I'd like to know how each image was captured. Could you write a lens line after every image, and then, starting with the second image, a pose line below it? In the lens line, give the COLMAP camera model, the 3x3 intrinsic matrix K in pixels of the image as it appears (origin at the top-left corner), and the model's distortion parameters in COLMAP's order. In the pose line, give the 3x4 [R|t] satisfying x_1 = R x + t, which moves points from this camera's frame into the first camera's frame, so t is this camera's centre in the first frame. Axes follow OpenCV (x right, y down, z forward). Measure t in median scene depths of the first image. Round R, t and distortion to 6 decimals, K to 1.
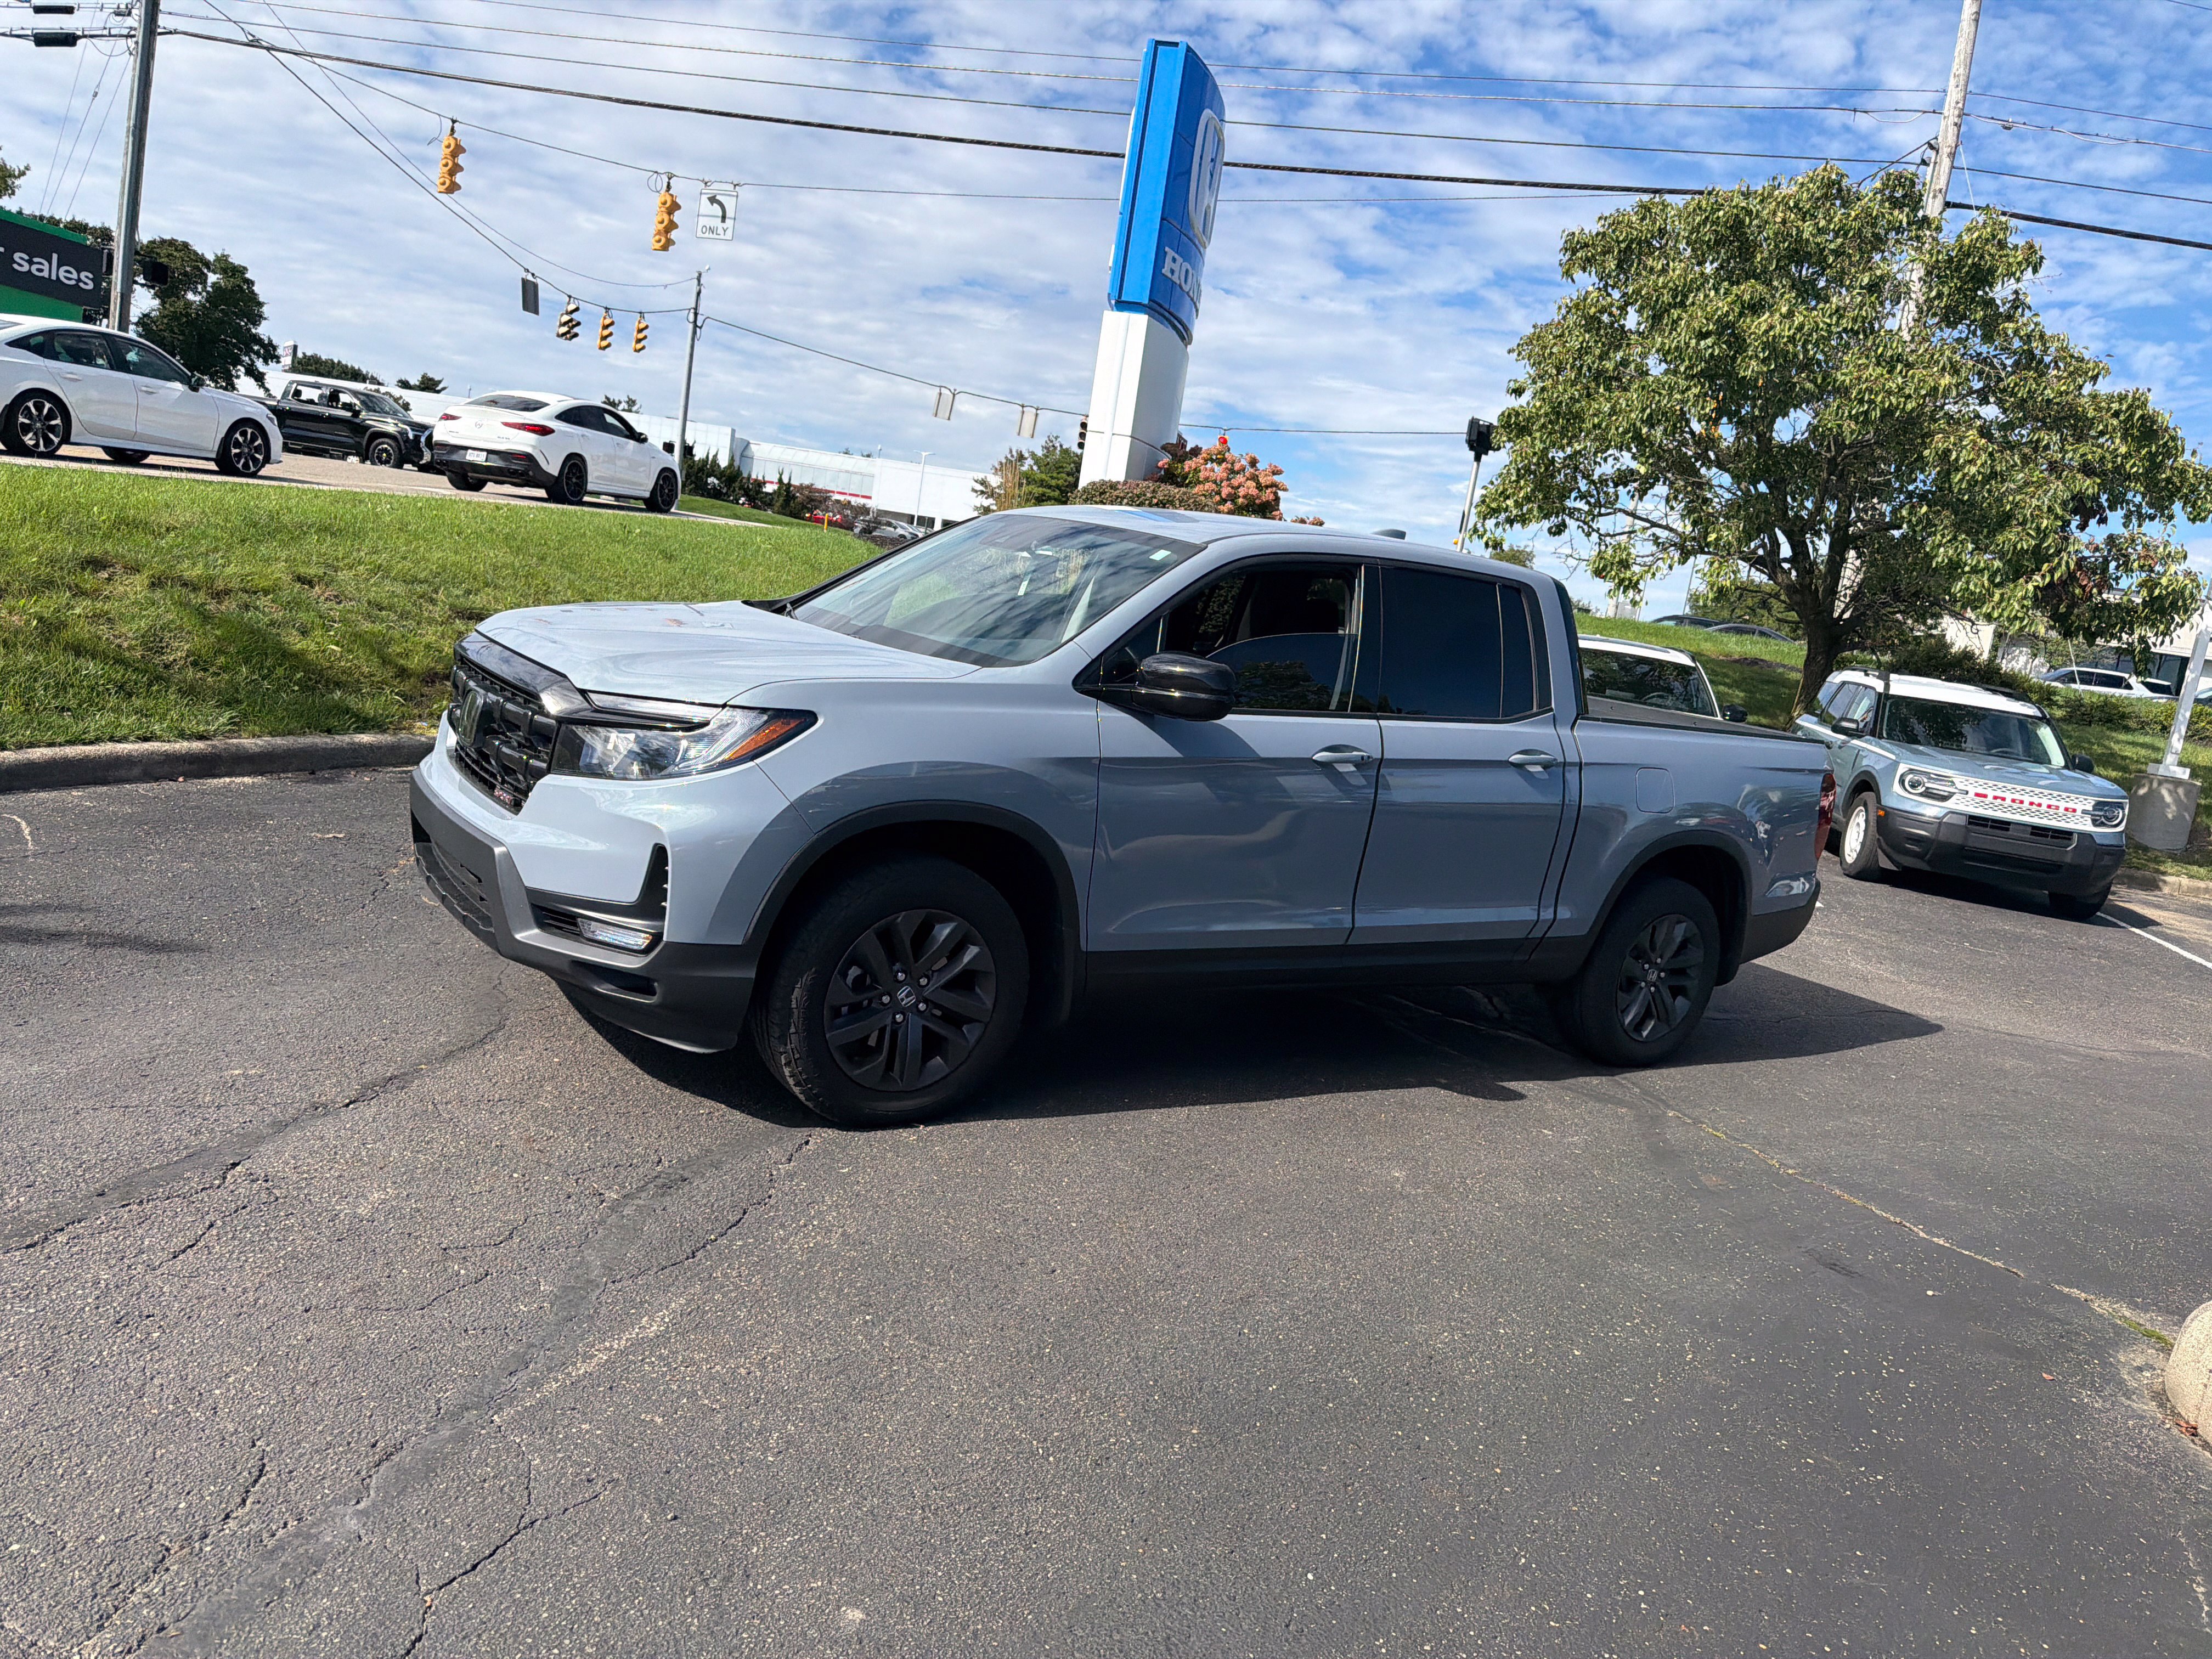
lens RADIAL K [[1575.6, 0, 1110.8], [0, 1575.6, 810.1], [0, 0, 1]] dist [0.036253, -0.045160]
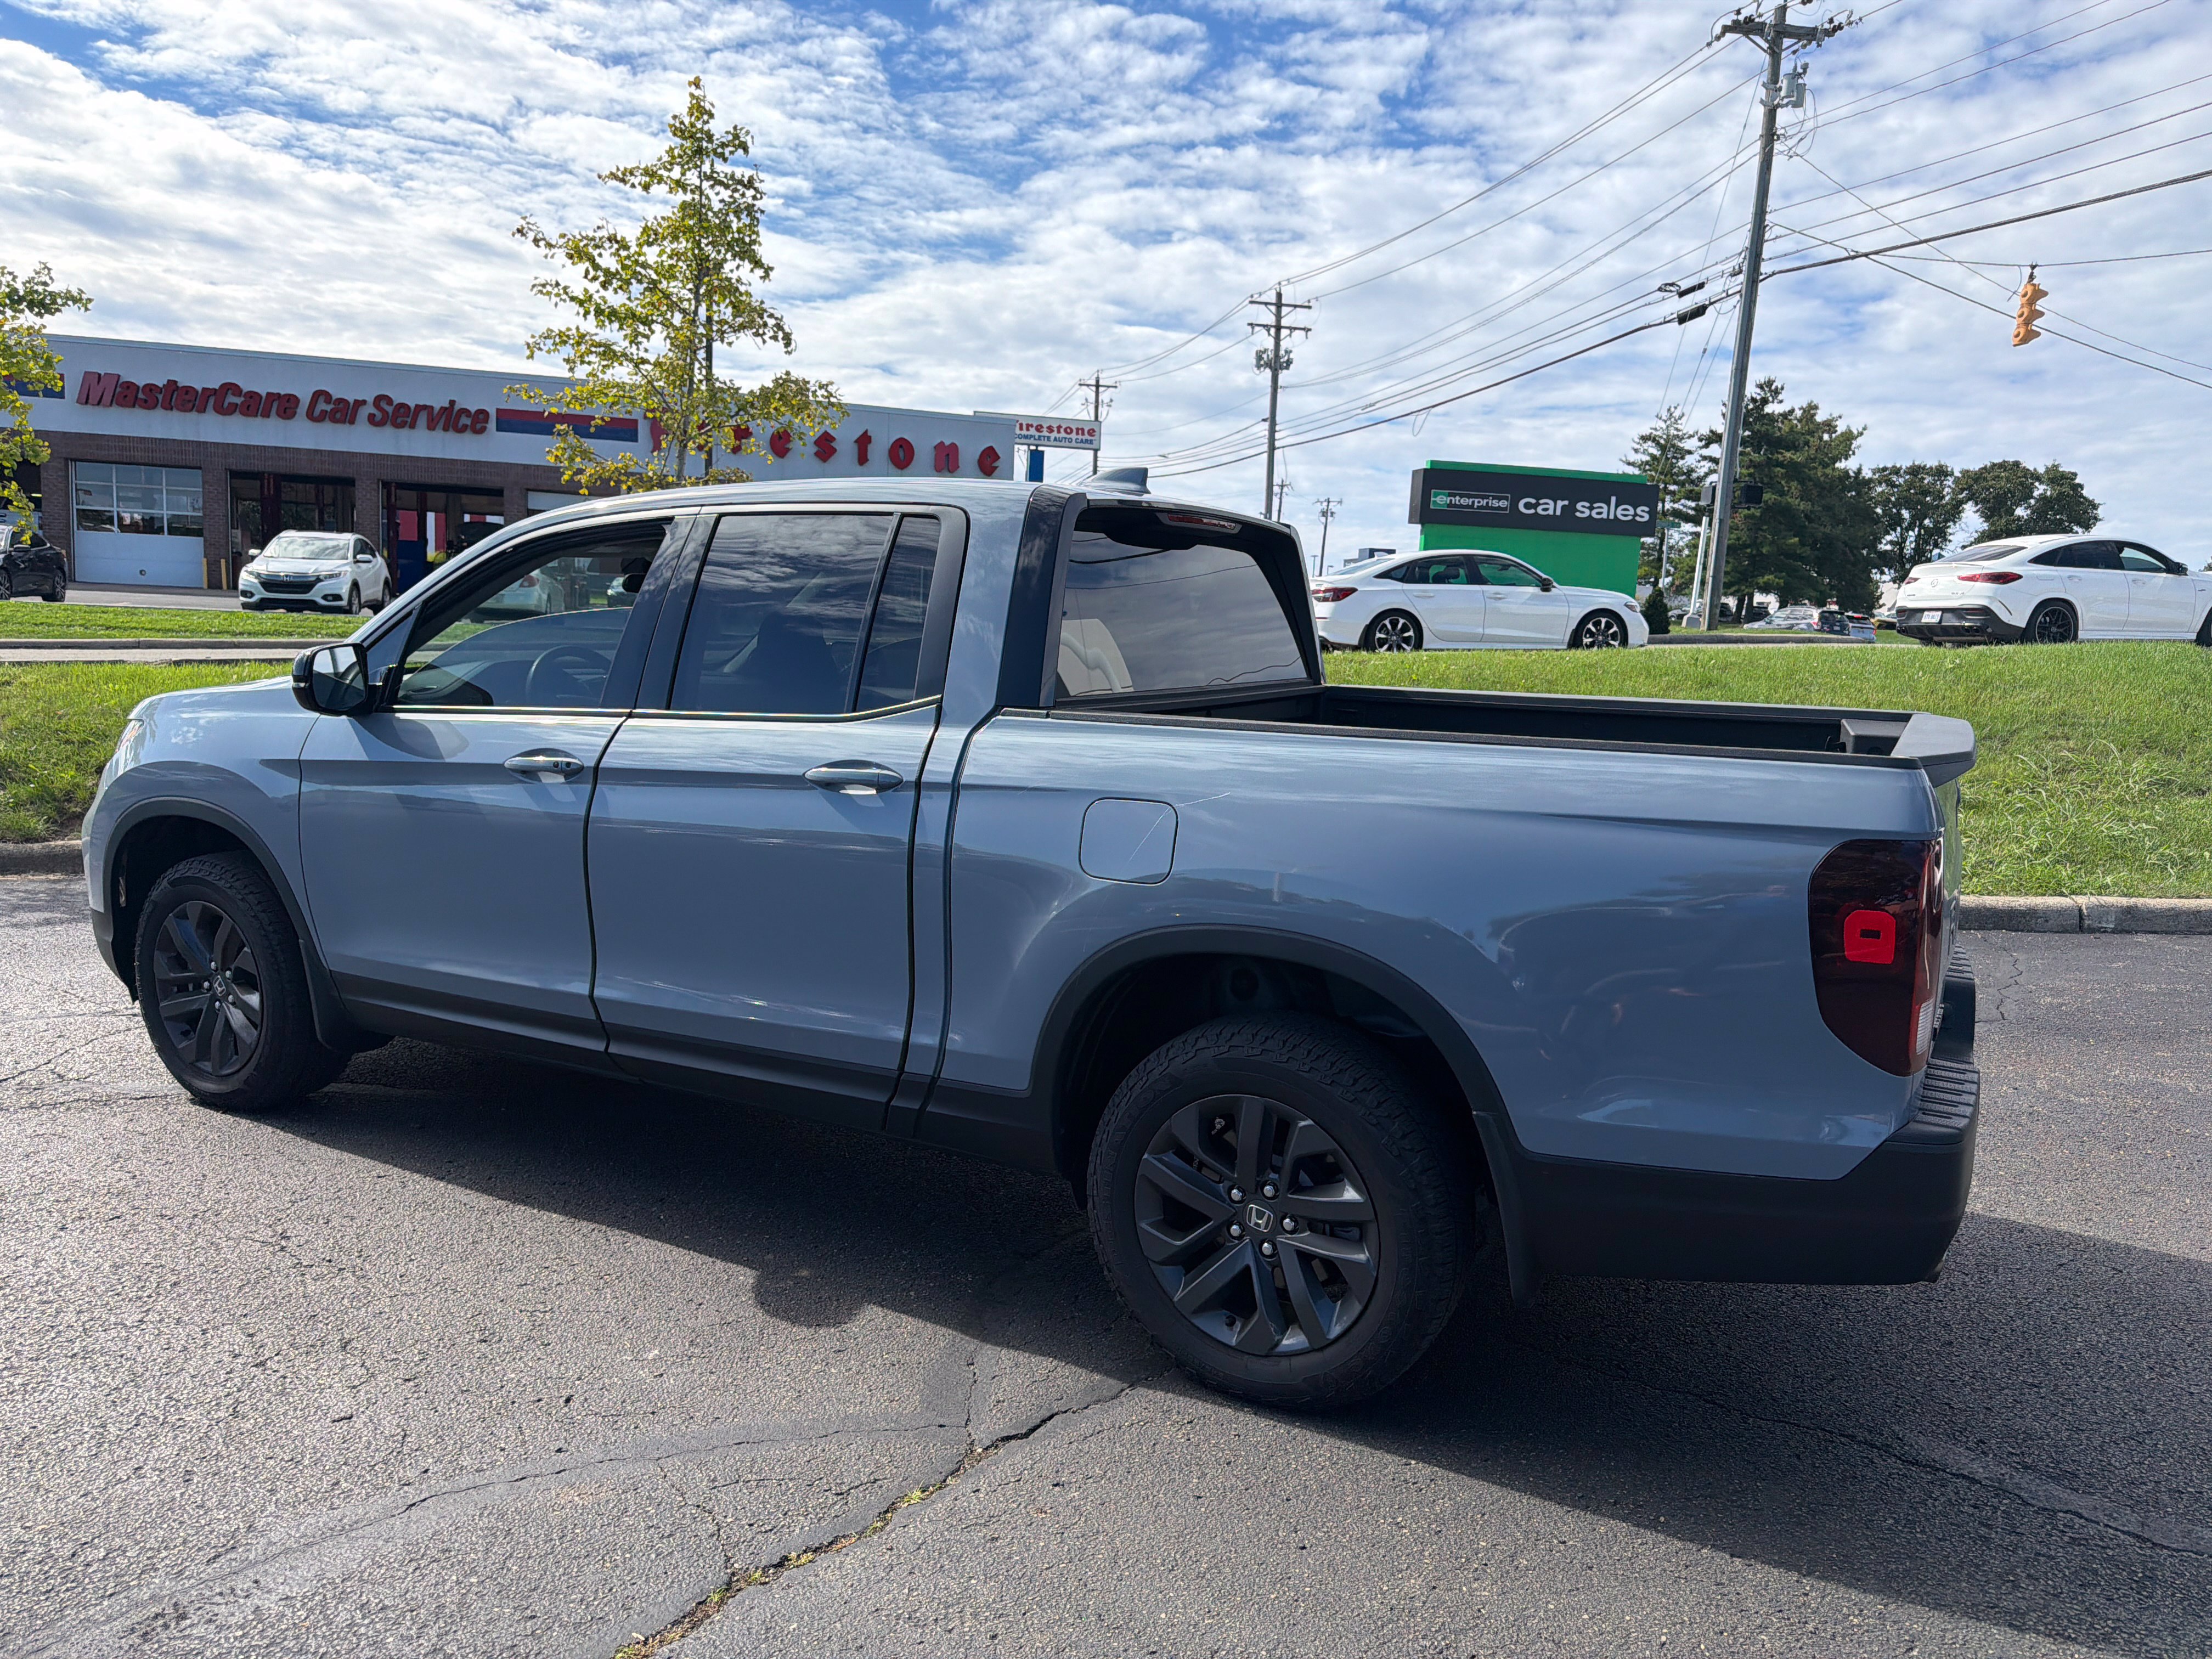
lens RADIAL K [[1579.4, 0, 1112.0], [0, 1579.4, 837.4], [0, 0, 1]] dist [0.018630, -0.019621]
pose [[0.437145, -0.012423, -0.899305, 0.314773], [-0.098947, 0.993171, -0.061817, 0.007786], [0.893932, 0.116007, 0.432930, 0.293903]]
